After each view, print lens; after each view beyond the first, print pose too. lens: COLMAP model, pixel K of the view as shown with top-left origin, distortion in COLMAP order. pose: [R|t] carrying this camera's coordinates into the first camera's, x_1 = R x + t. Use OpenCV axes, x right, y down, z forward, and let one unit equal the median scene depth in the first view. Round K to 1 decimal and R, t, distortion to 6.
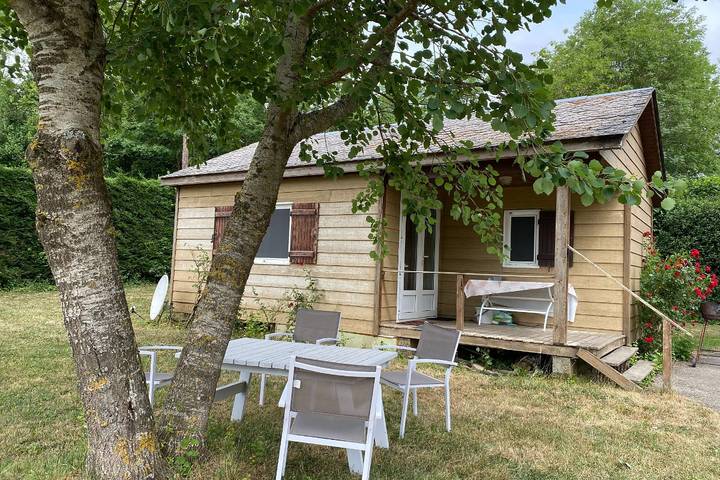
lens RADIAL K [[560.9, 0, 360.0], [0, 560.9, 240.0], [0, 0, 1]] dist [-0.002329, -0.005528]
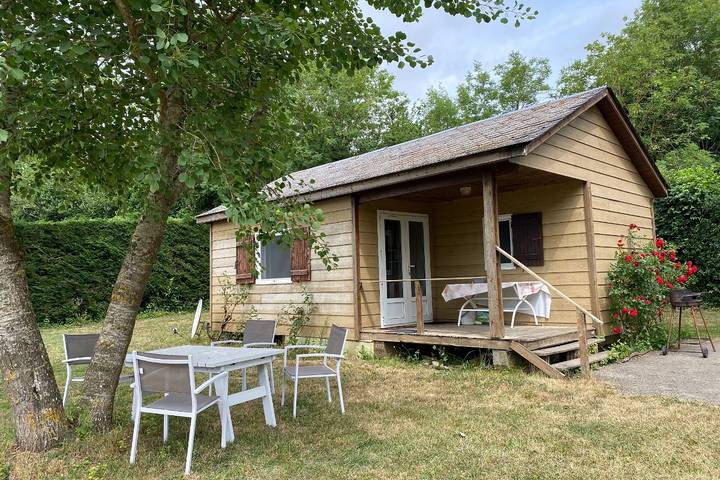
lens RADIAL K [[560.9, 0, 360.0], [0, 560.9, 240.0], [0, 0, 1]] dist [-0.002329, -0.005528]
pose [[0.975382, -0.089665, -0.201472, 0.263757], [0.084324, 0.995825, -0.034958, 0.009197], [0.203765, 0.017108, 0.978870, -0.096225]]
